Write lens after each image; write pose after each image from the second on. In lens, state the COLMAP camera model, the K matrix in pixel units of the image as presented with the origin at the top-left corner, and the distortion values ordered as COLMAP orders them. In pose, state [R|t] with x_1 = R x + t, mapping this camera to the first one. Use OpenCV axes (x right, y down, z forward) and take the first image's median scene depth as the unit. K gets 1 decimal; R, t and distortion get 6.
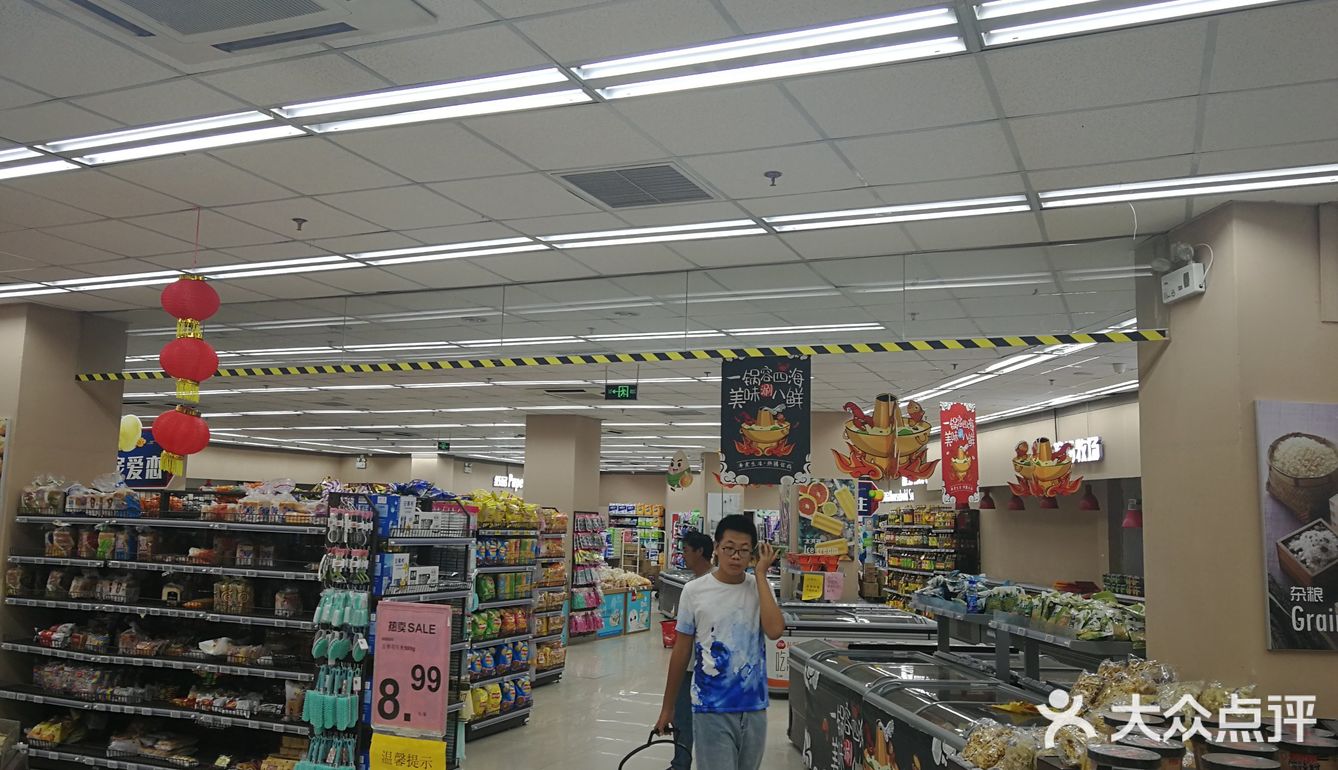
lens RADIAL K [[1086.3, 0, 667.8], [0, 1086.3, 379.7], [0, 0, 1]] dist [0.026171, -0.003335]
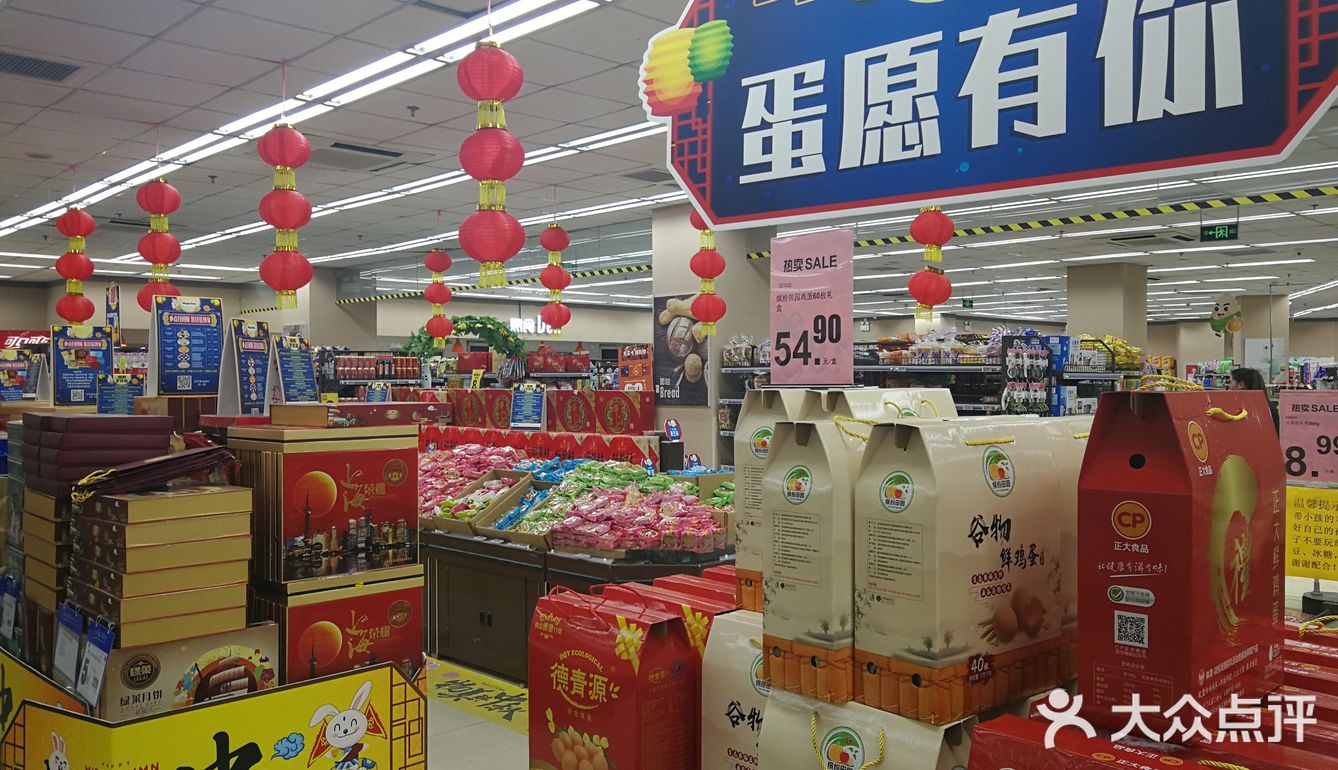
lens RADIAL K [[1086.3, 0, 670.3], [0, 1086.3, 392.8], [0, 0, 1]] dist [0.026171, -0.003335]
pose [[0.918745, -0.023960, -0.394124, -0.171264], [0.077227, 0.989784, 0.119851, -0.003687], [0.387226, -0.140549, 0.911209, -0.201369]]
